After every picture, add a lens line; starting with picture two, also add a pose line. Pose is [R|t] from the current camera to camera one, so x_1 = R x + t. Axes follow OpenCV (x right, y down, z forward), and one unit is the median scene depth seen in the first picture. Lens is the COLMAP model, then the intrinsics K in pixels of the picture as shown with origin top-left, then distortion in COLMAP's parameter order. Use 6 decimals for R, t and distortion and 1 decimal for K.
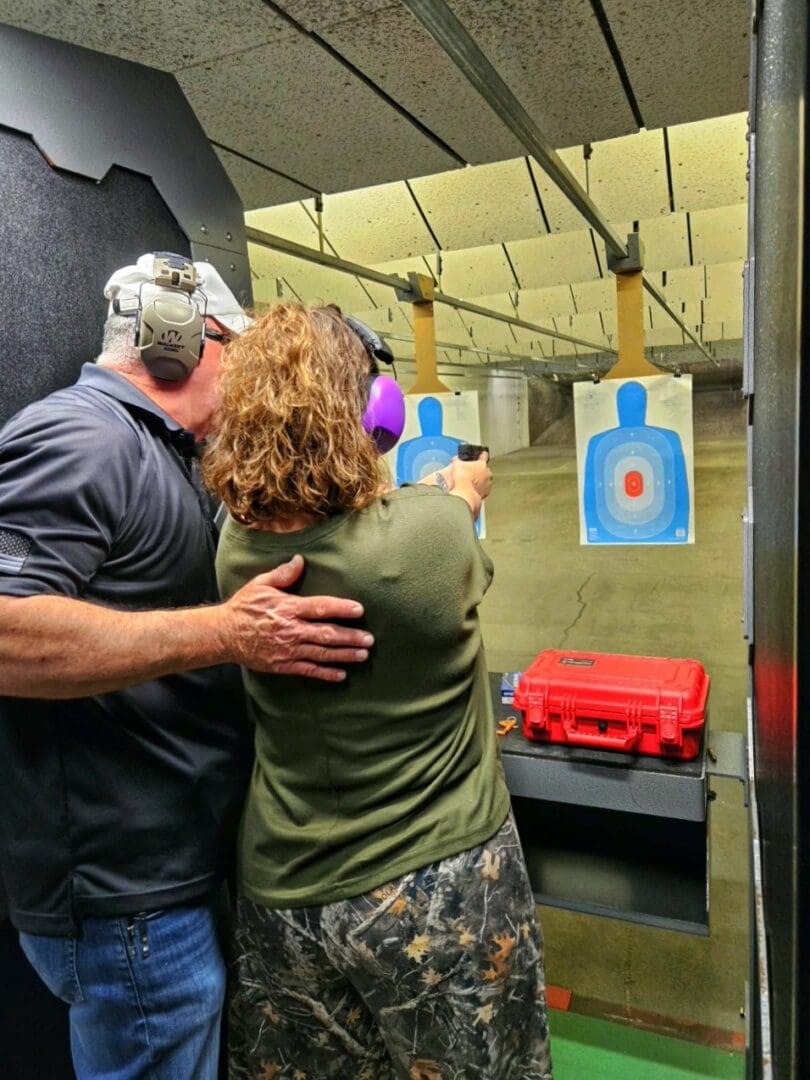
lens RADIAL K [[790.0, 0, 399.9], [0, 790.0, 537.5], [0, 0, 1]] dist [0.070265, -0.074958]
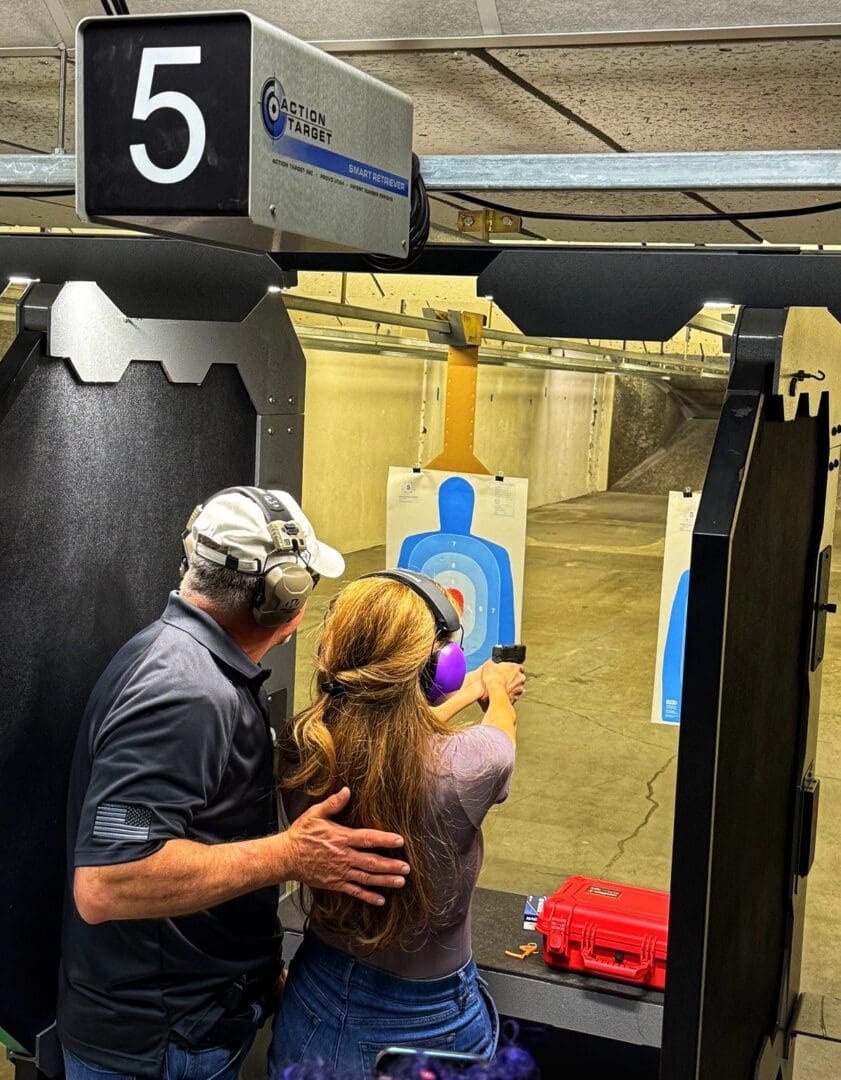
lens RADIAL K [[1556.3, 0, 422.3], [0, 1556.3, 540.2], [0, 0, 1]] dist [0.064378, -0.042085]
pose [[0.992251, 0.114851, 0.047397, -0.112329], [-0.112549, 0.992453, -0.048686, -0.123750], [-0.052631, 0.042974, 0.997689, -0.740756]]
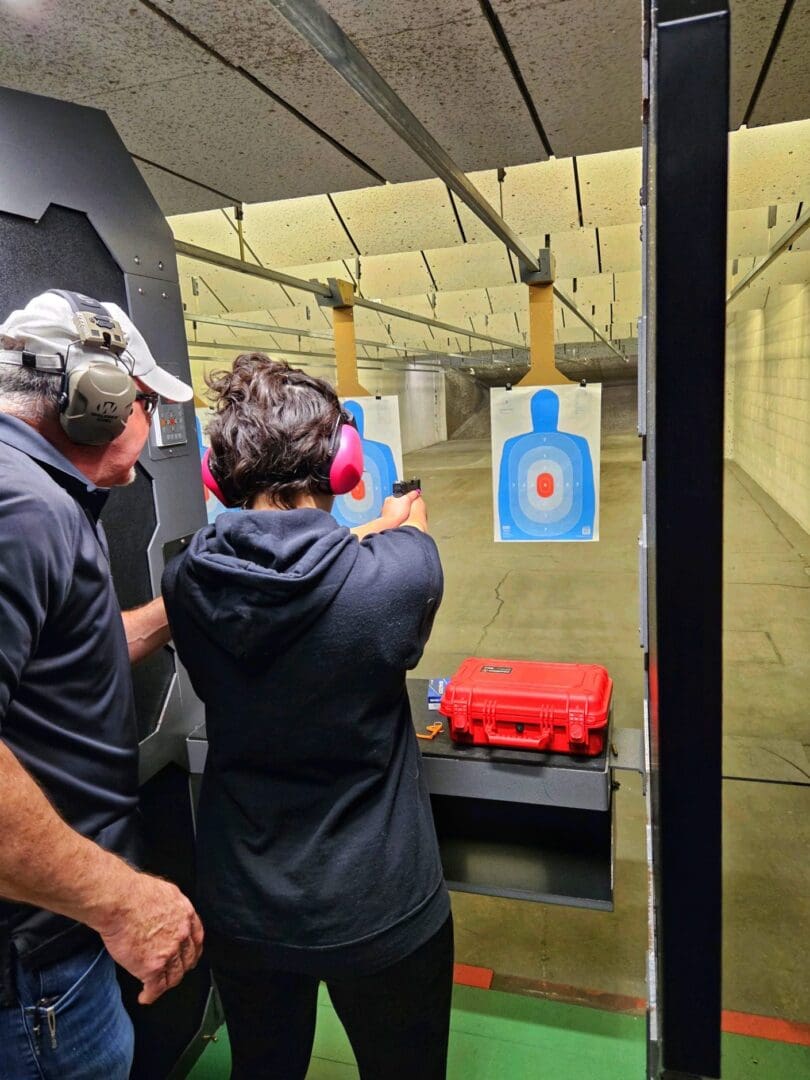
lens RADIAL K [[805.2, 0, 405.0], [0, 805.2, 540.0], [0, 0, 1]] dist [0.076108, -0.085962]
pose [[0.993972, -0.011214, 0.109060, -0.017319], [0.009727, 0.999852, 0.014157, -0.031103], [-0.109203, -0.013010, 0.993934, -0.072293]]
